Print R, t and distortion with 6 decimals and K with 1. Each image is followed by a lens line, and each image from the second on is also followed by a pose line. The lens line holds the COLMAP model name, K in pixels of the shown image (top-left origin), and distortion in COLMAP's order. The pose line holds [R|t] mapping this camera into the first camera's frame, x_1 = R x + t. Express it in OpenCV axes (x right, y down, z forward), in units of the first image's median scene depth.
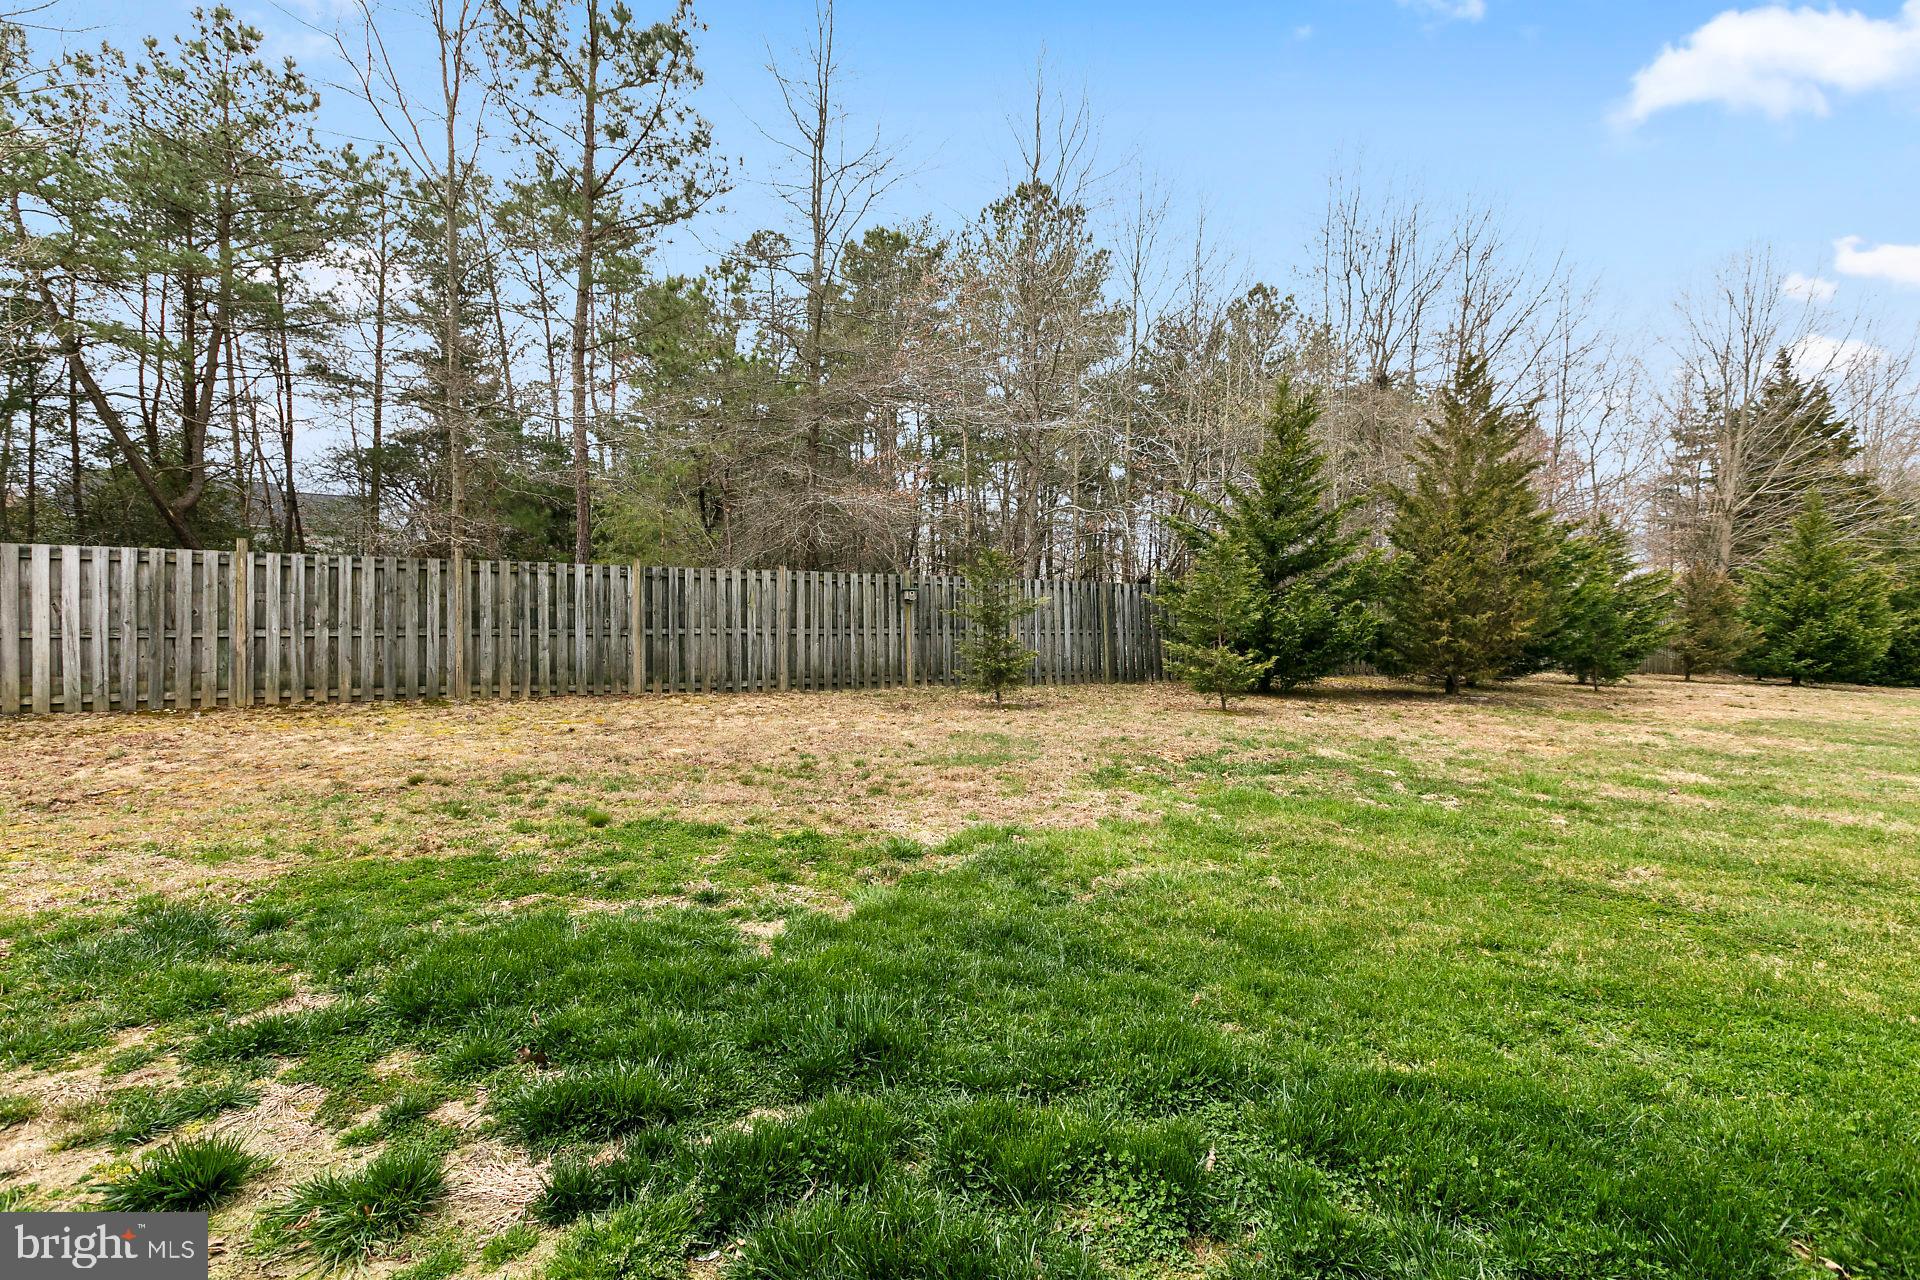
lens RADIAL K [[859.2, 0, 959.3], [0, 859.2, 623.4], [0, 0, 1]] dist [-0.000235, 0.000151]
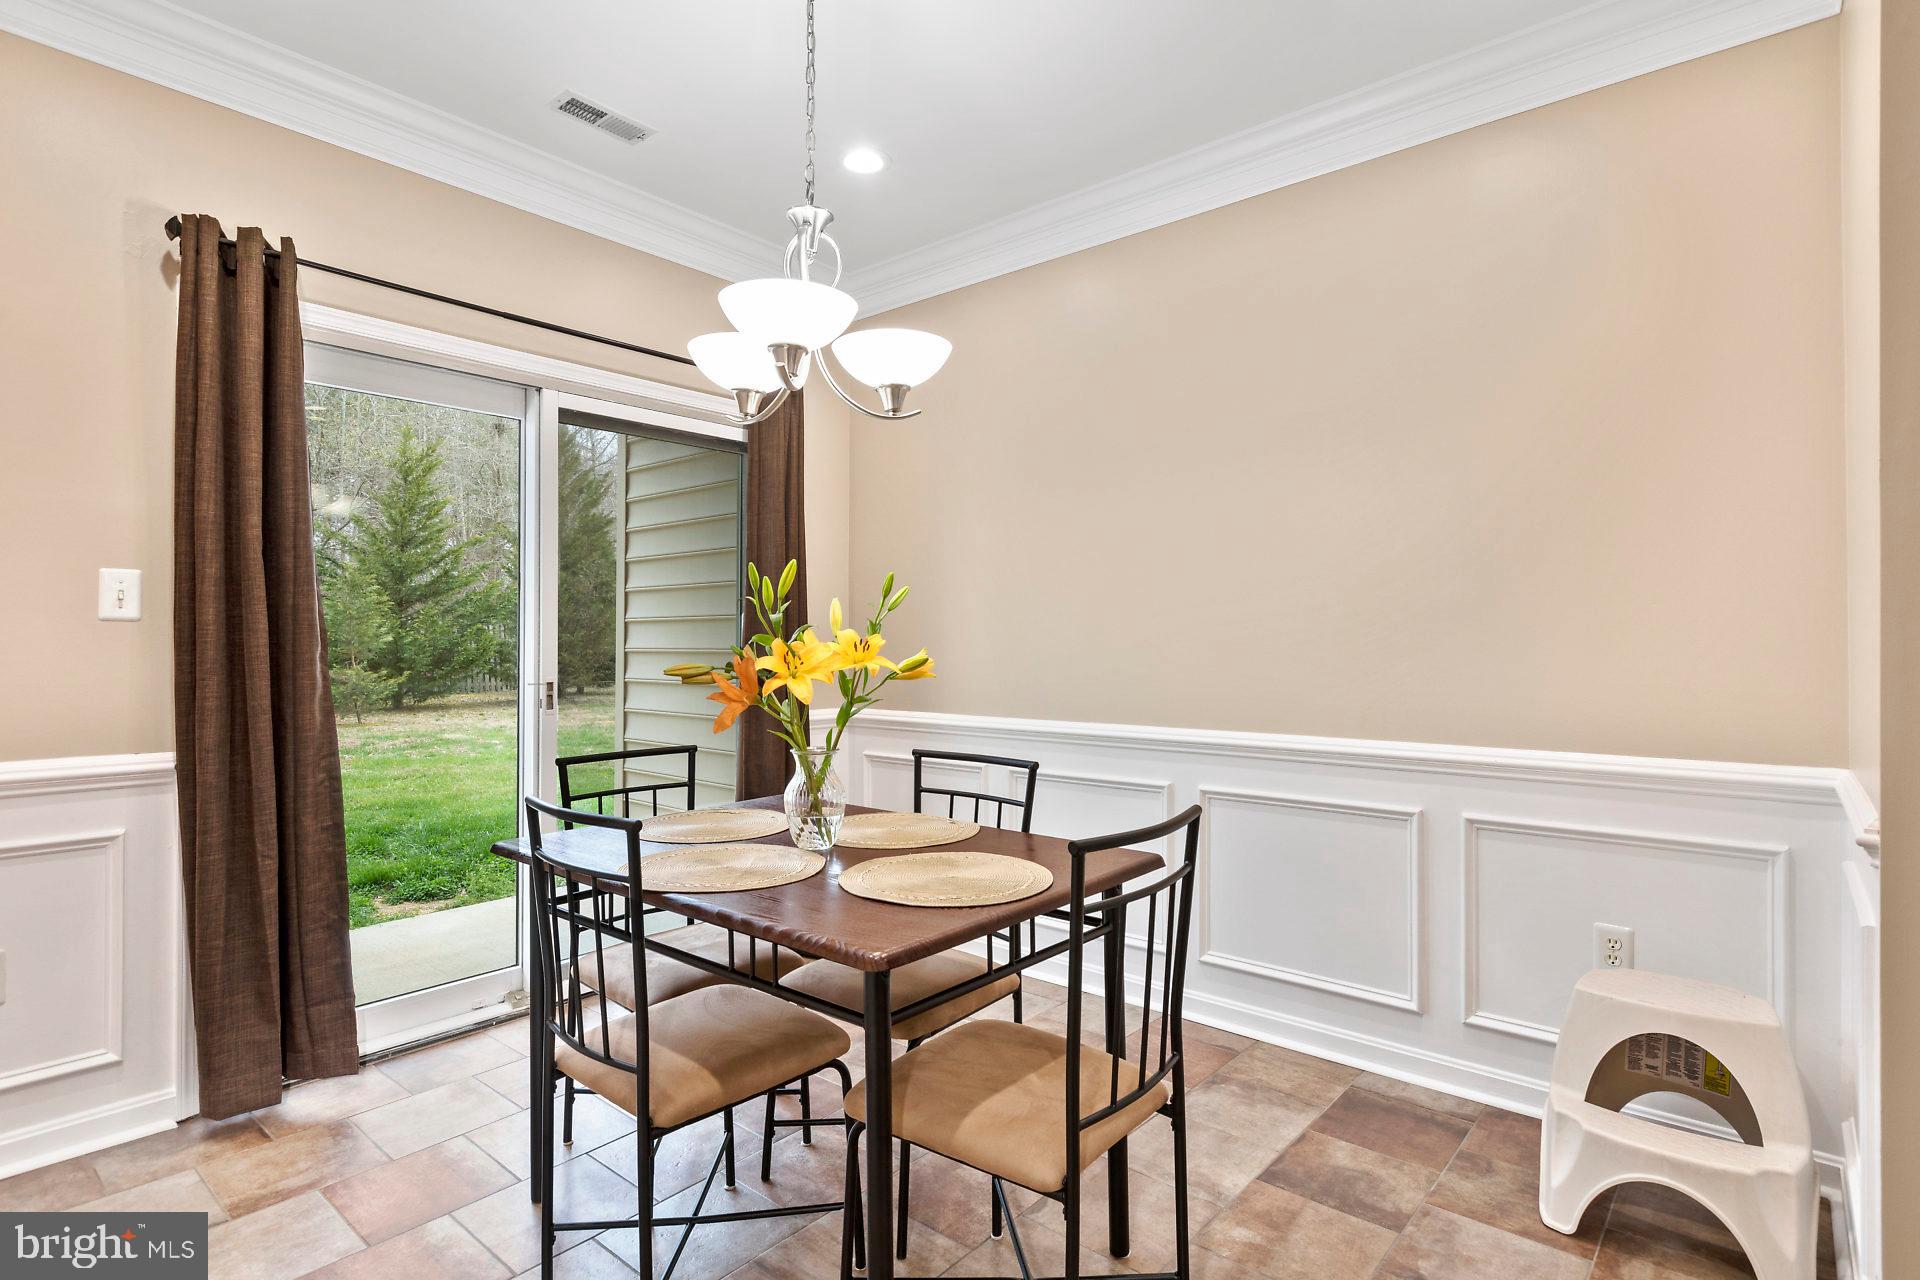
lens RADIAL K [[957.5, 0, 949.6], [0, 957.5, 635.1], [0, 0, 1]] dist [-0.001261, -0.000231]
pose [[0.643317, -0.023176, 0.765249, -0.131300], [0.035369, 0.999374, 0.000534, 0.011797], [-0.764782, 0.026722, 0.643735, -0.346767]]
